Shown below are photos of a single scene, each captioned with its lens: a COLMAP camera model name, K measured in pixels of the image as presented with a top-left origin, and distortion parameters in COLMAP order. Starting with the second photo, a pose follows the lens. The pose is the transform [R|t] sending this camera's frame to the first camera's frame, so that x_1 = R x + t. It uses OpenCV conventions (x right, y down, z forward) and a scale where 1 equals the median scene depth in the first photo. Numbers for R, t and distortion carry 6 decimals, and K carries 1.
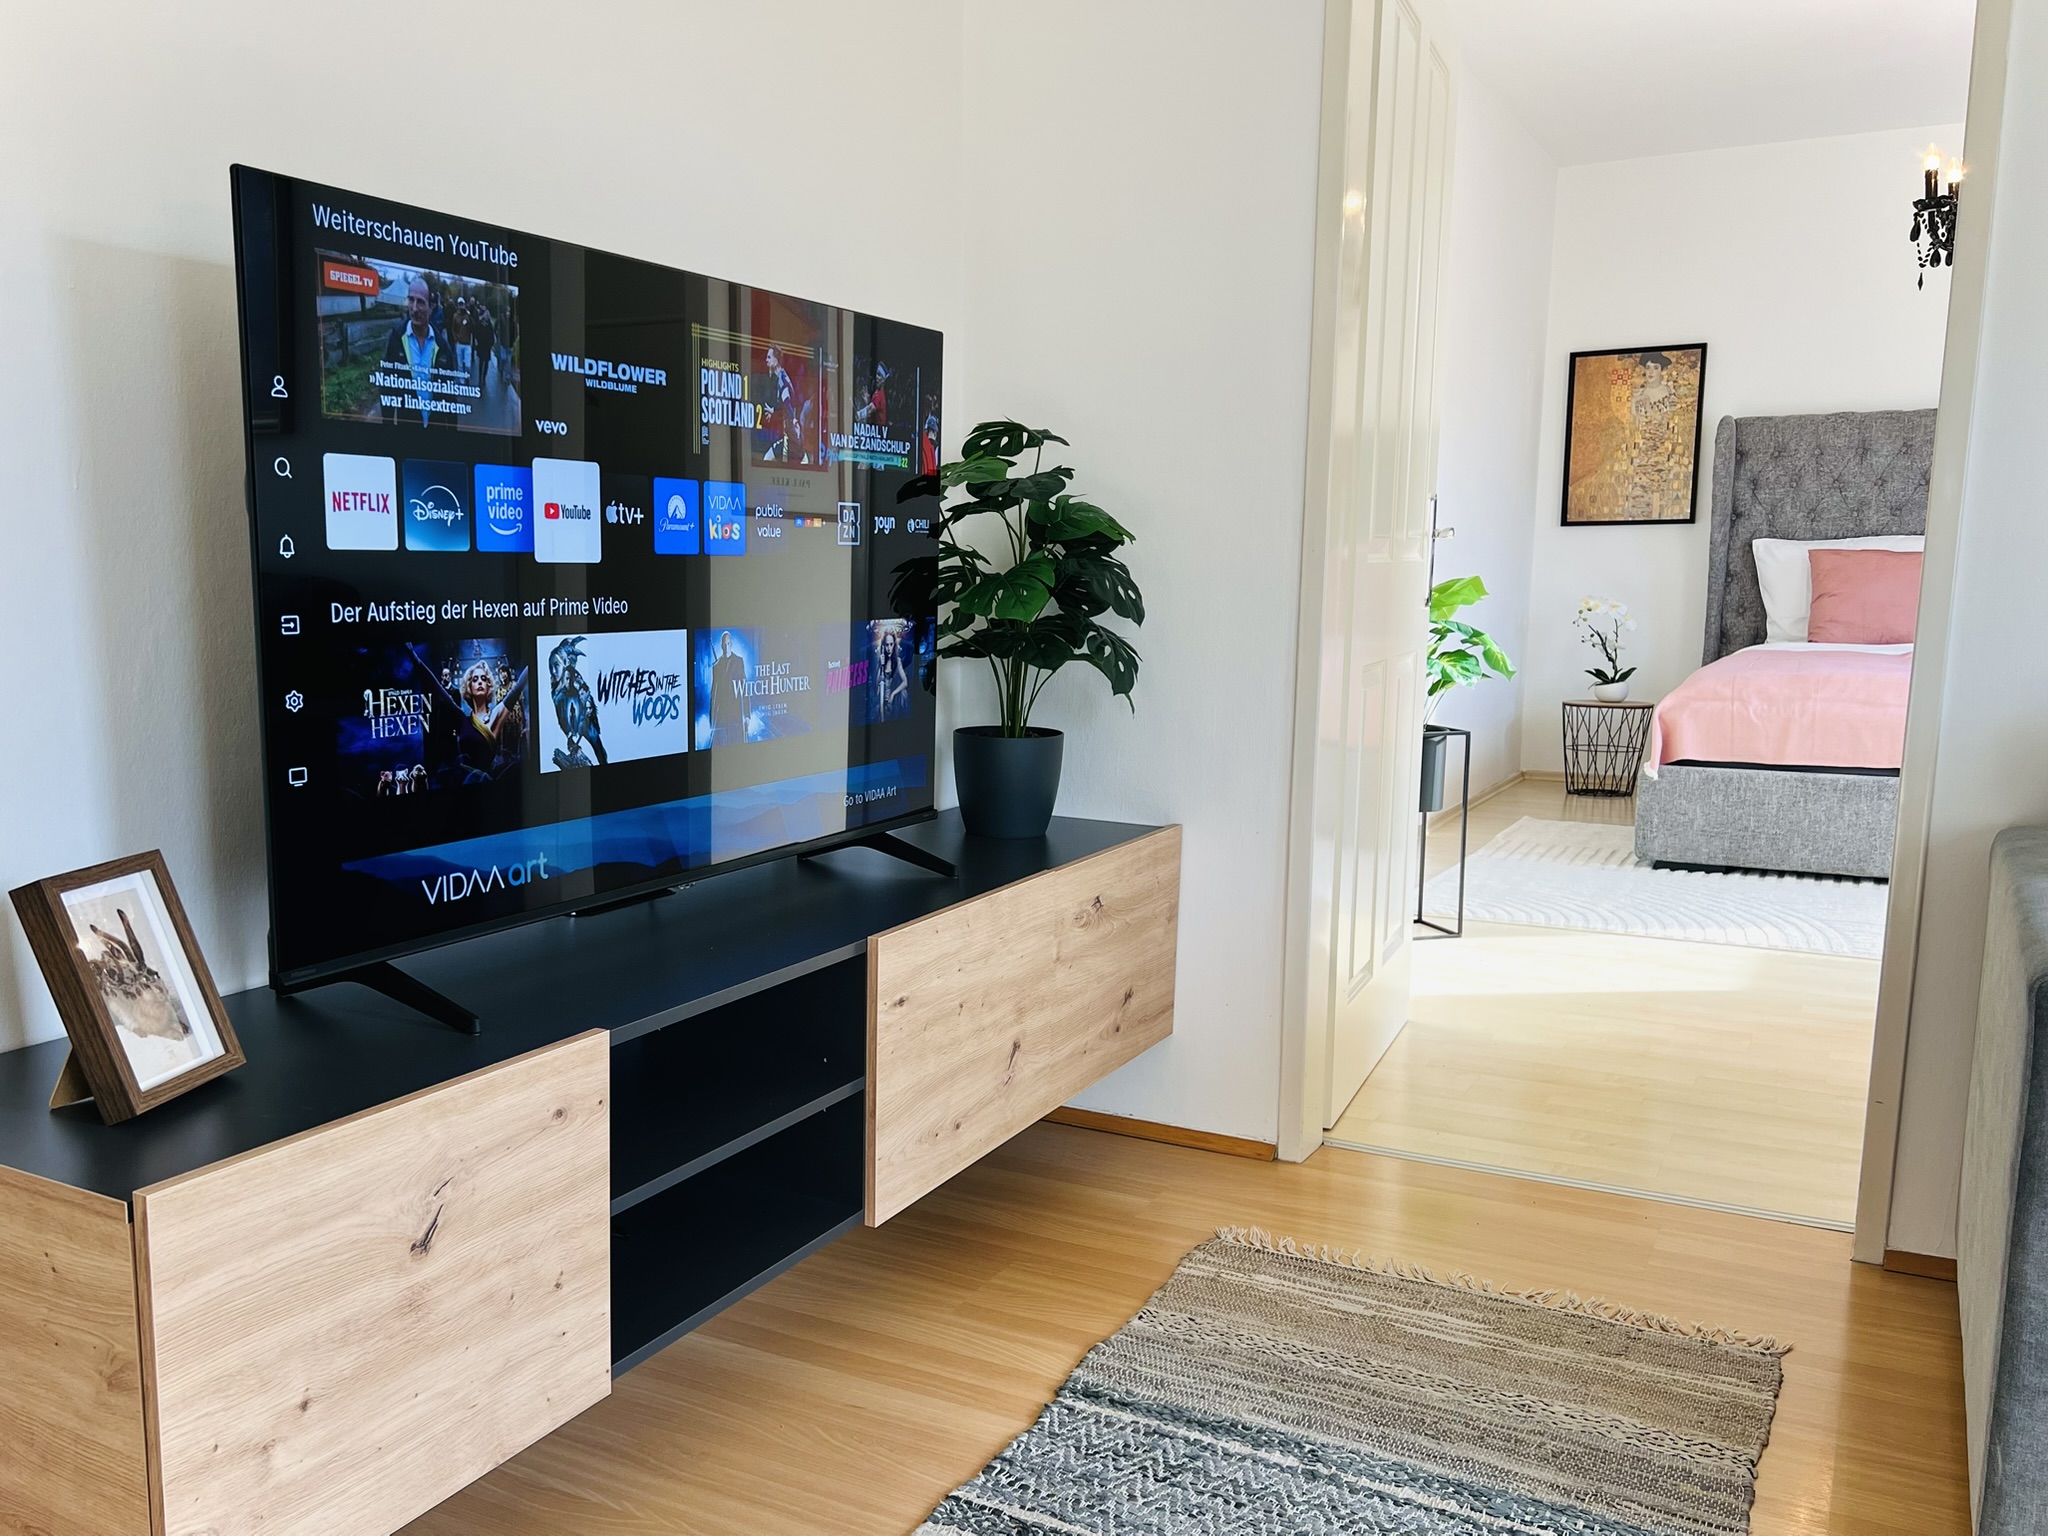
lens RADIAL K [[1564.1, 0, 968.1], [0, 1564.1, 771.1], [0, 0, 1]] dist [0.073271, -0.000611]
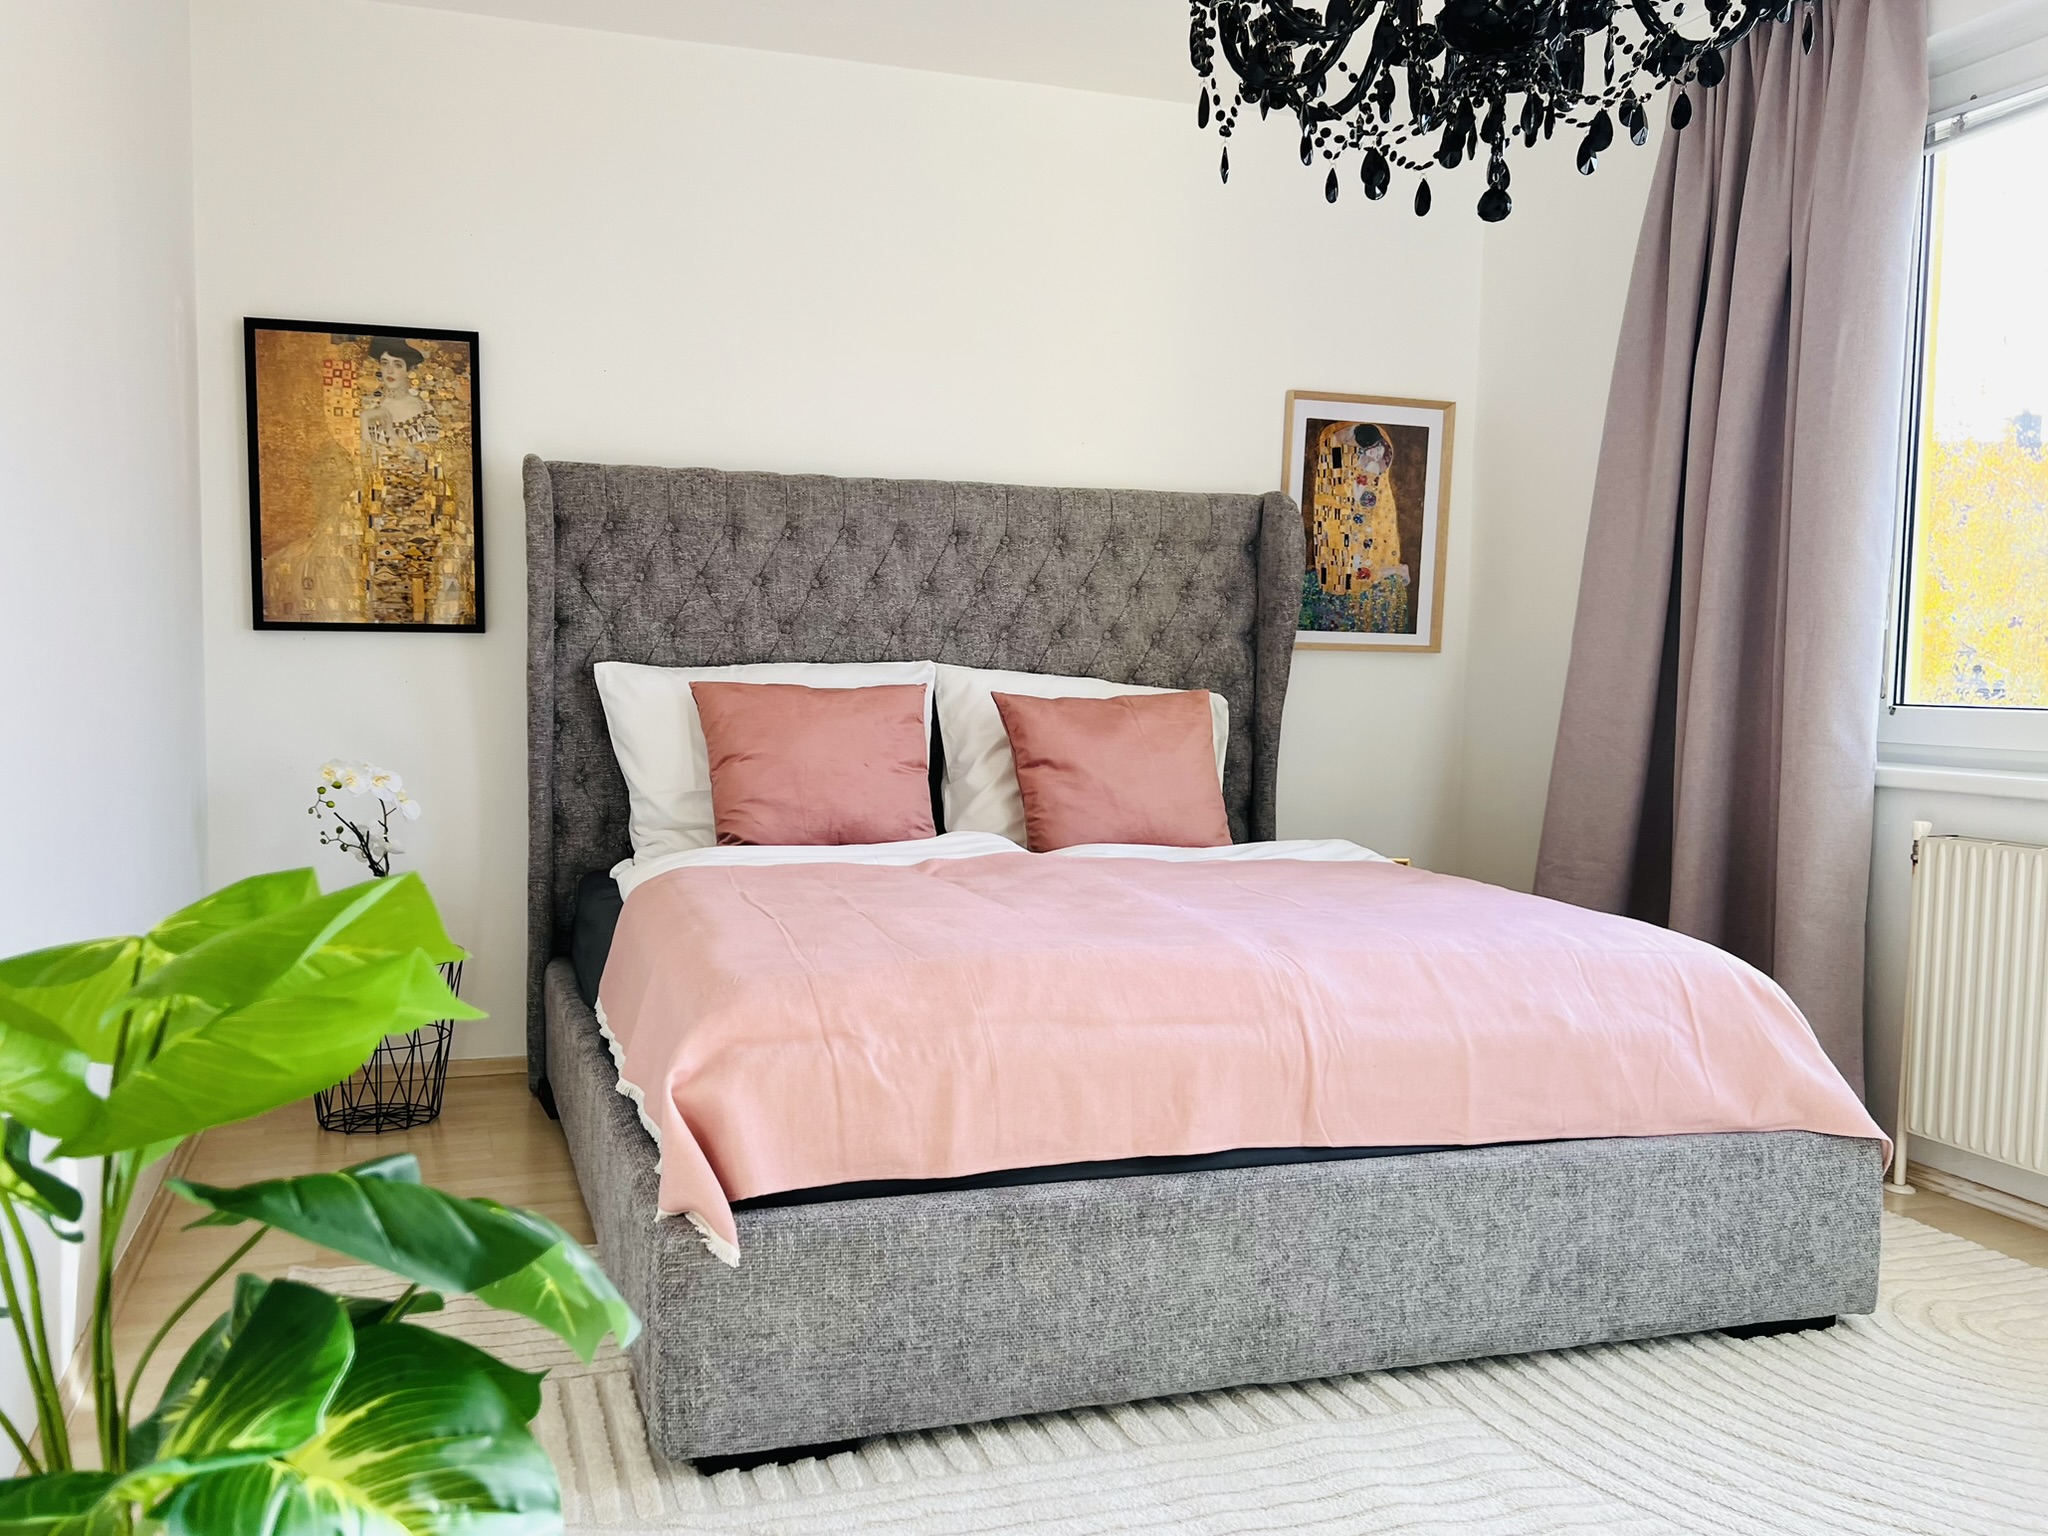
lens RADIAL K [[1663.8, 0, 1023.1], [0, 1663.8, 805.2], [0, 0, 1]] dist [0.092448, -0.211603]
pose [[0.665896, -0.052041, 0.744227, 0.125965], [0.090608, 0.995821, -0.011437, -0.069286], [-0.740522, 0.075049, 0.667829, 0.458219]]
